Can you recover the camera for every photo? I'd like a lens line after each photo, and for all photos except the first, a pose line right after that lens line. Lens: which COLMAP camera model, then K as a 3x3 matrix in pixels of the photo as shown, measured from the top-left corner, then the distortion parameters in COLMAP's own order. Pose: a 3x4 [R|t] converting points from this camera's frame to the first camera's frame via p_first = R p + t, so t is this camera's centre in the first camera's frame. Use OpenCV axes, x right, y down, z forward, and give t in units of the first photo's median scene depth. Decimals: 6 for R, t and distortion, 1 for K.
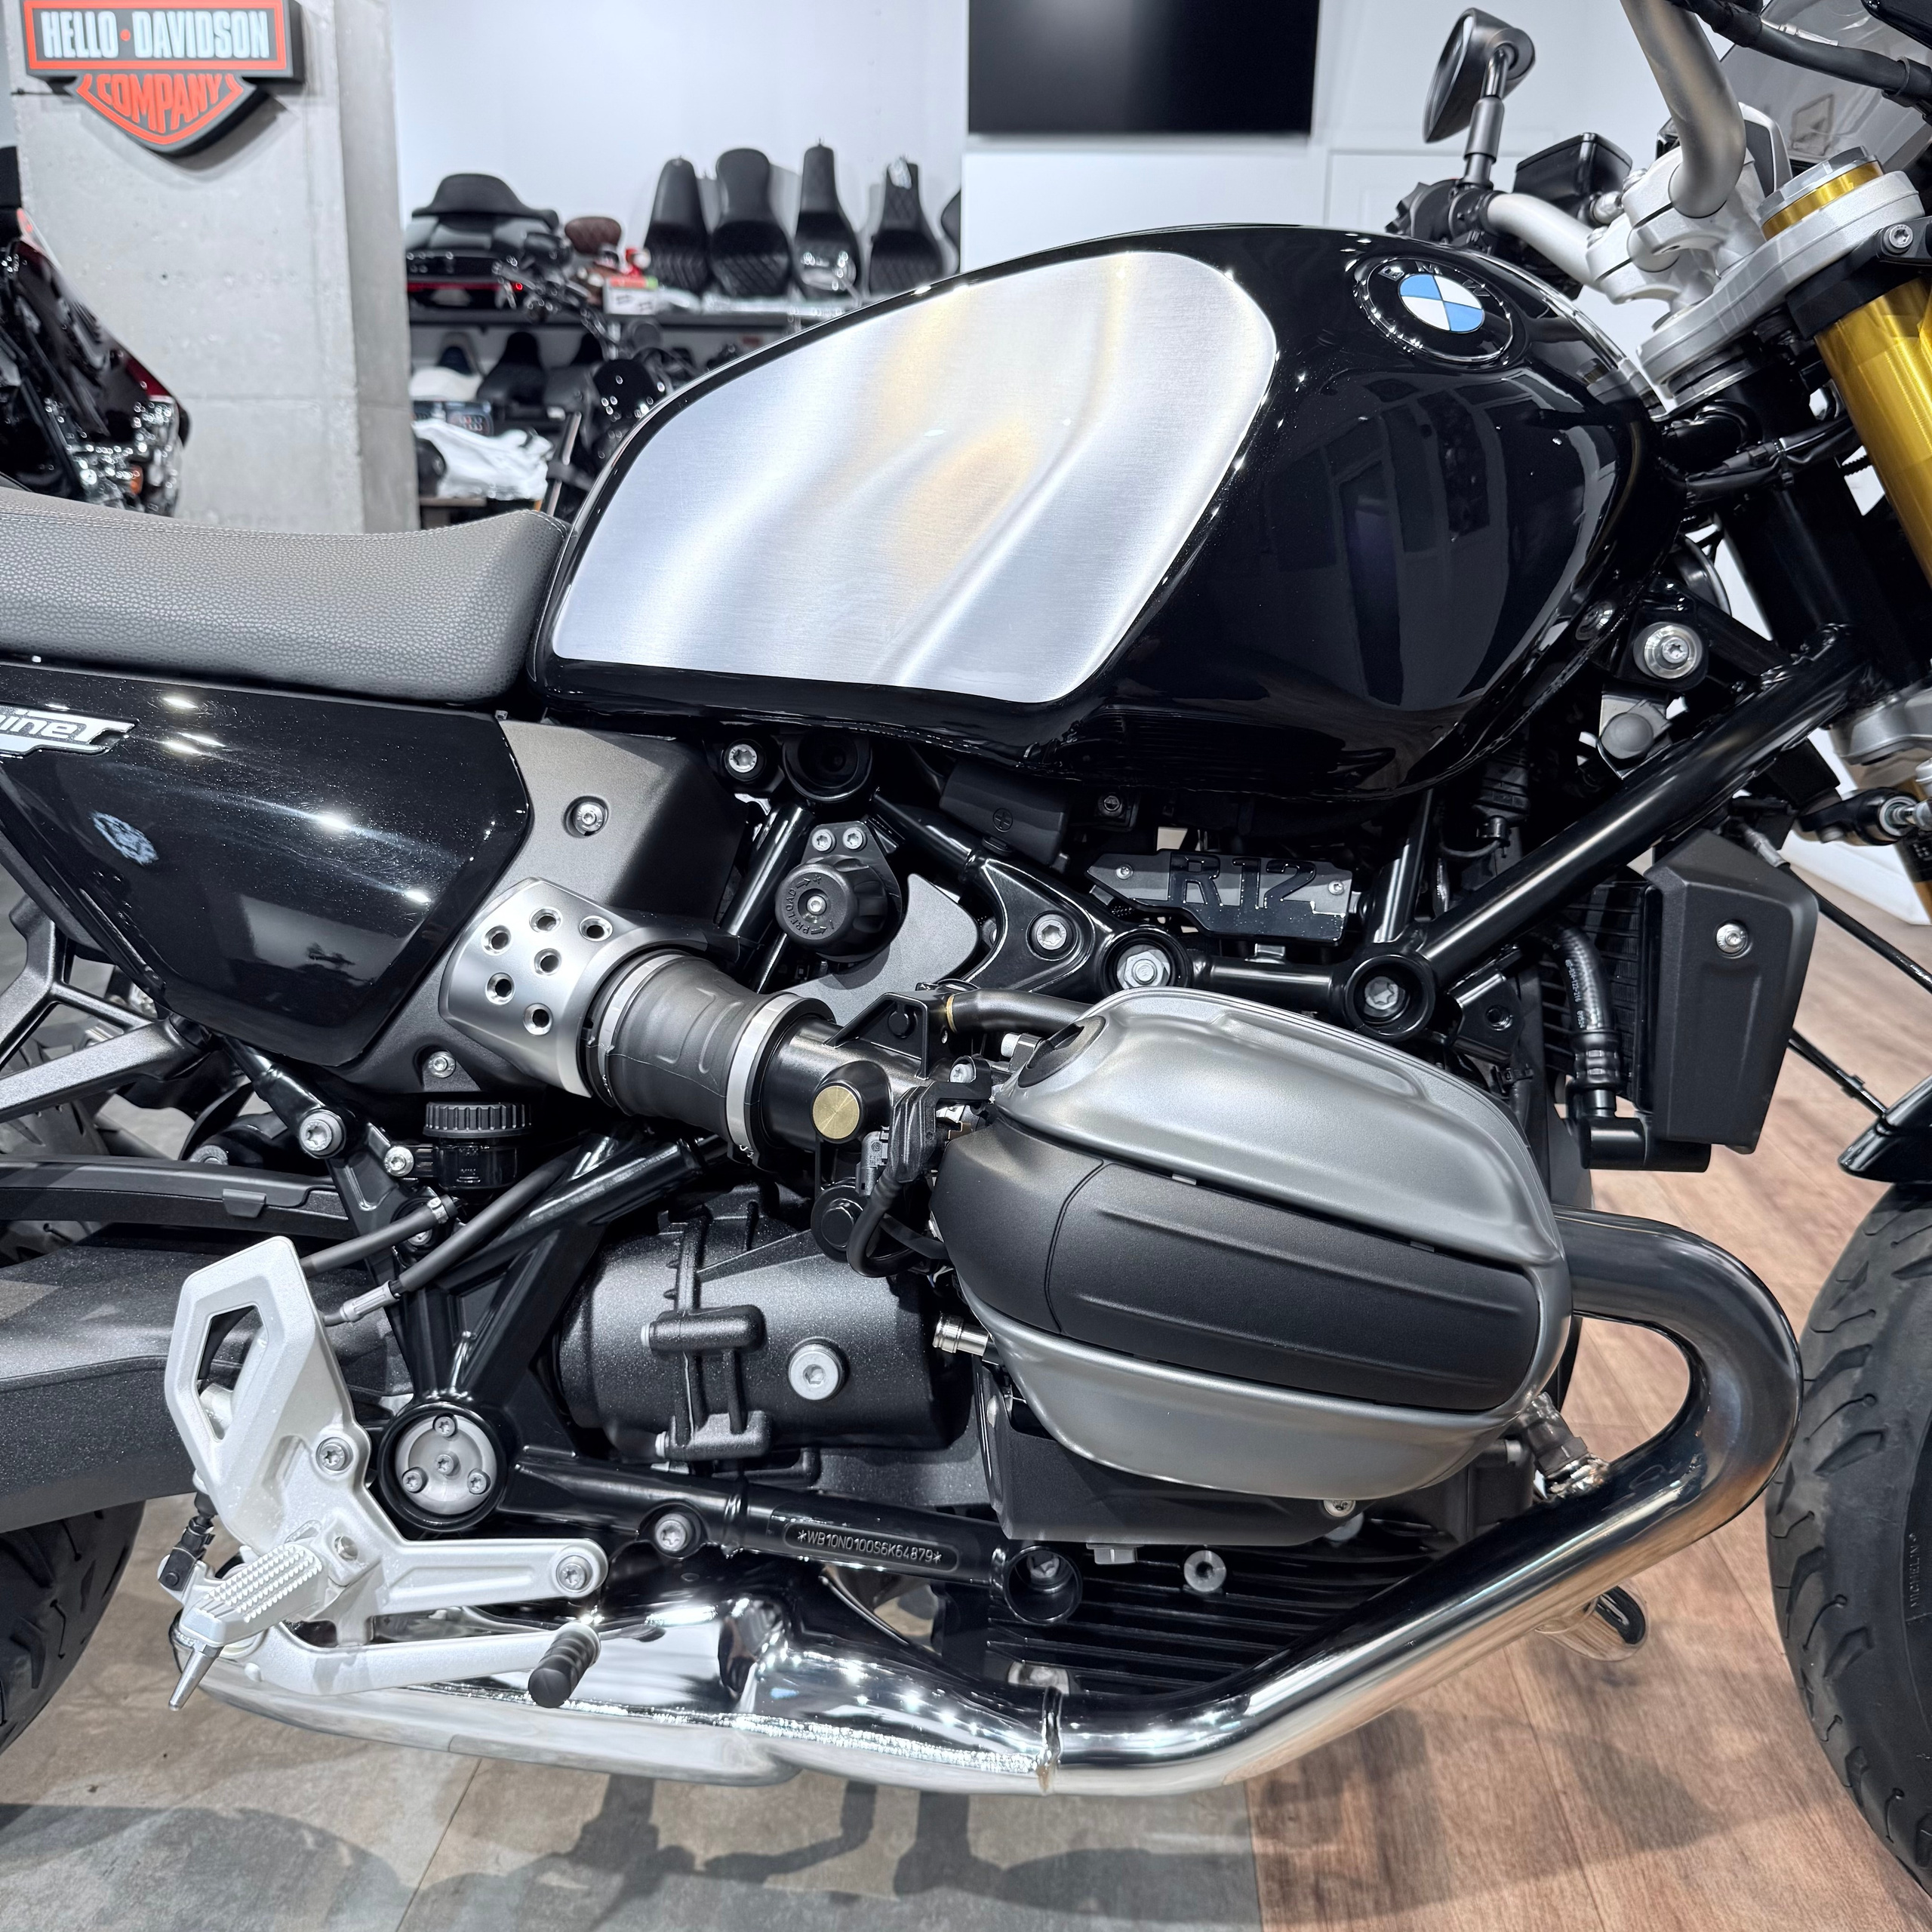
lens RADIAL K [[1826.9, 0, 963.0], [0, 1826.9, 957.5], [0, 0, 1]] dist [0.059529, -0.092448]
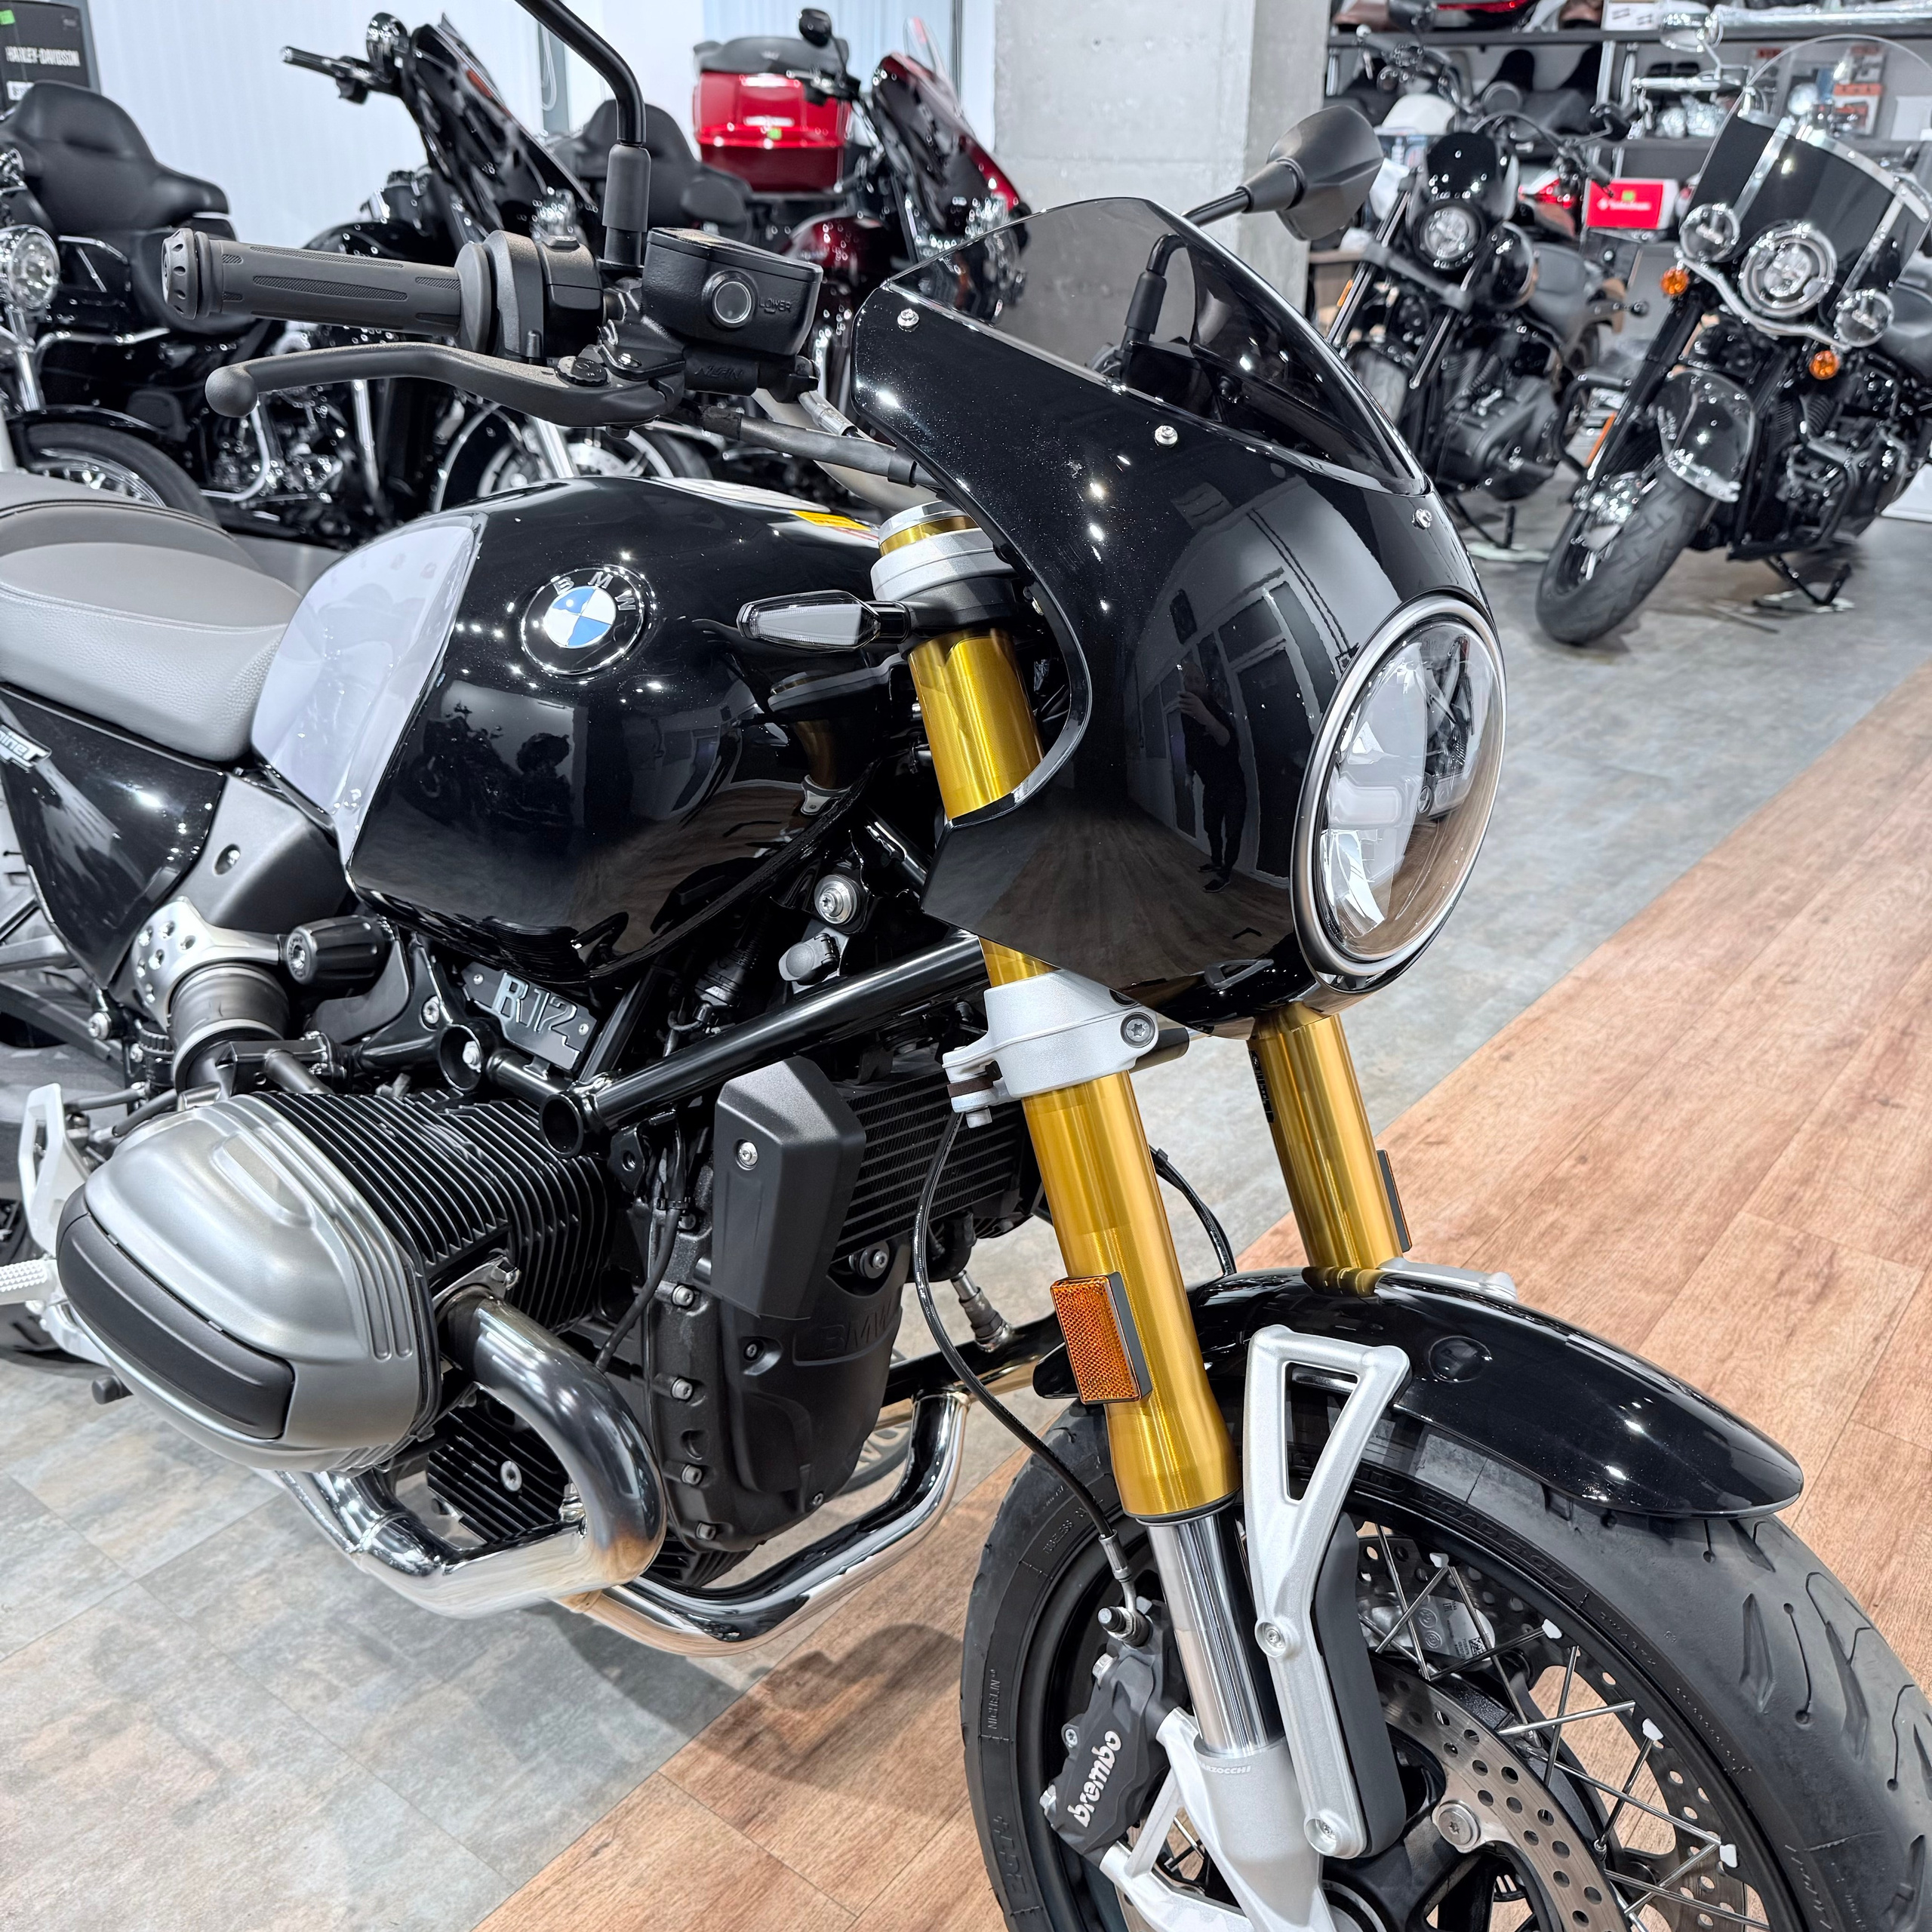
lens RADIAL K [[1832.4, 0, 956.4], [0, 1832.4, 956.8], [0, 0, 1]] dist [0.014550, -0.028951]
pose [[0.827342, 0.219496, -0.517037, 1.033685], [-0.130386, 0.970392, 0.203318, -0.367939], [0.546356, -0.100799, 0.831465, 0.074728]]
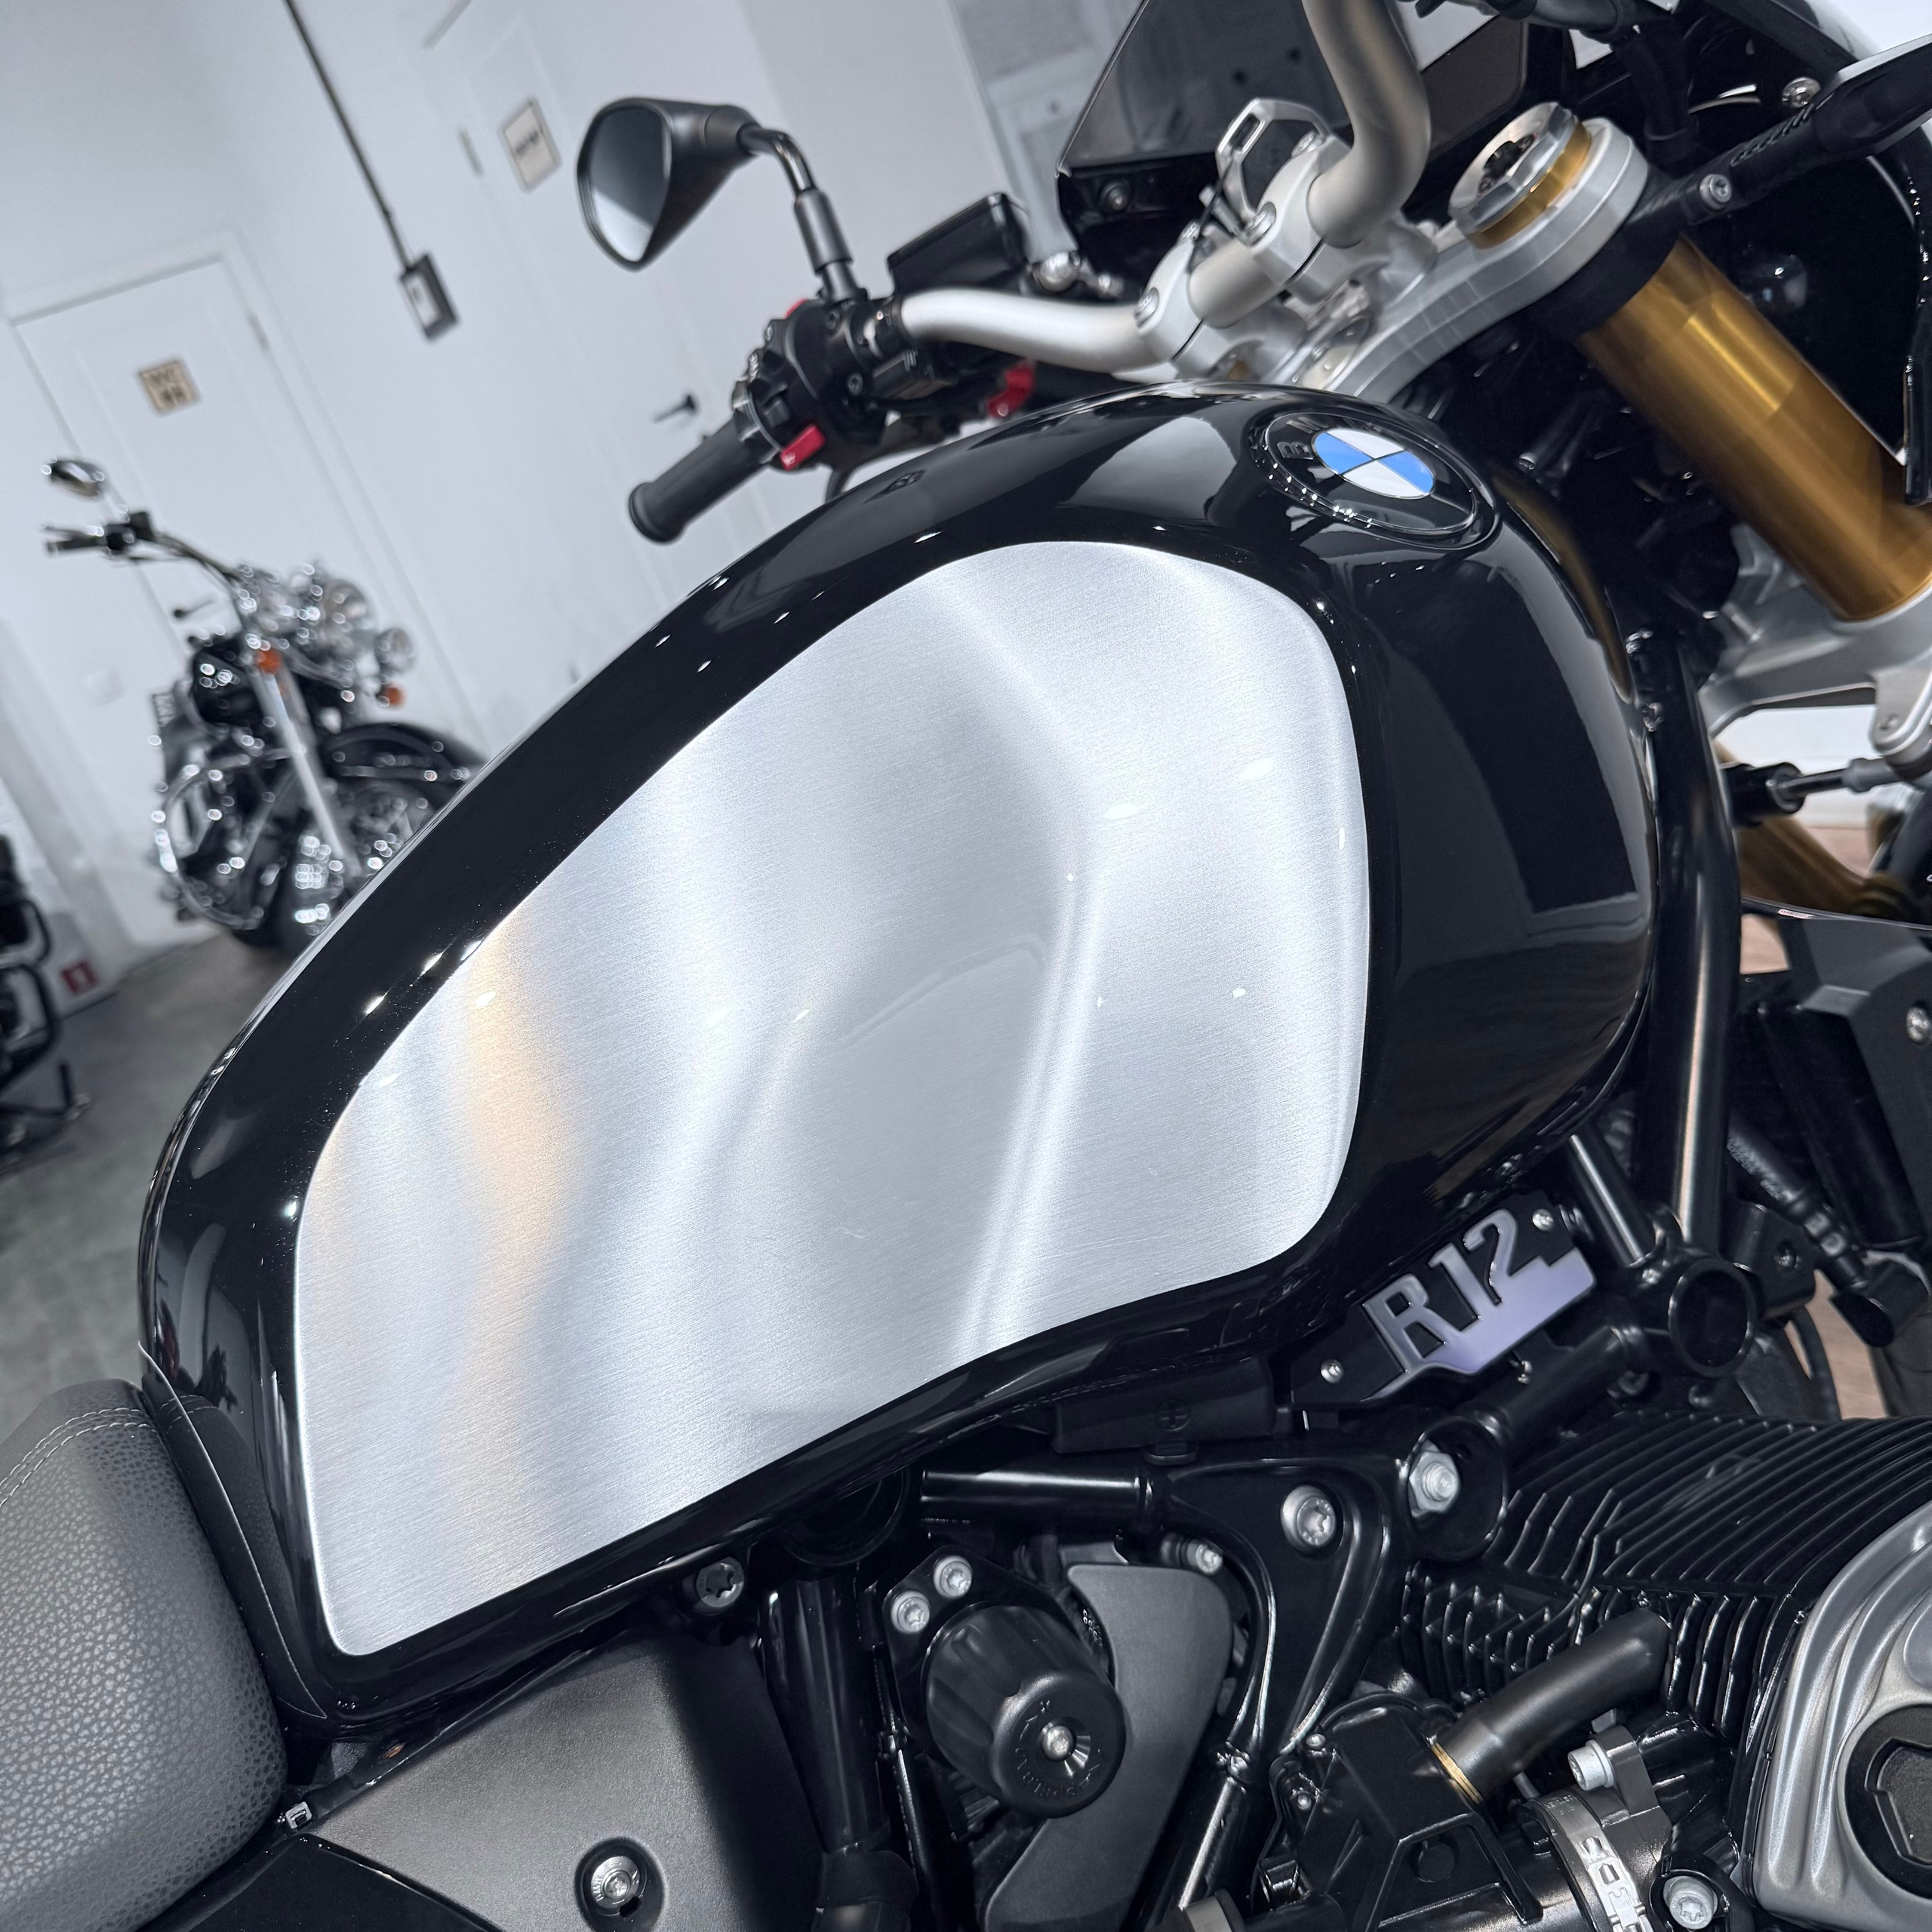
lens RADIAL K [[1824.8, 0, 1009.5], [0, 1824.8, 969.9], [0, 0, 1]] dist [0.097716, -0.191769]
pose [[0.724641, -0.484679, 0.489880, -0.245365], [0.492392, 0.861496, 0.123993, -0.304918], [-0.482127, 0.151363, 0.862927, 0.438031]]
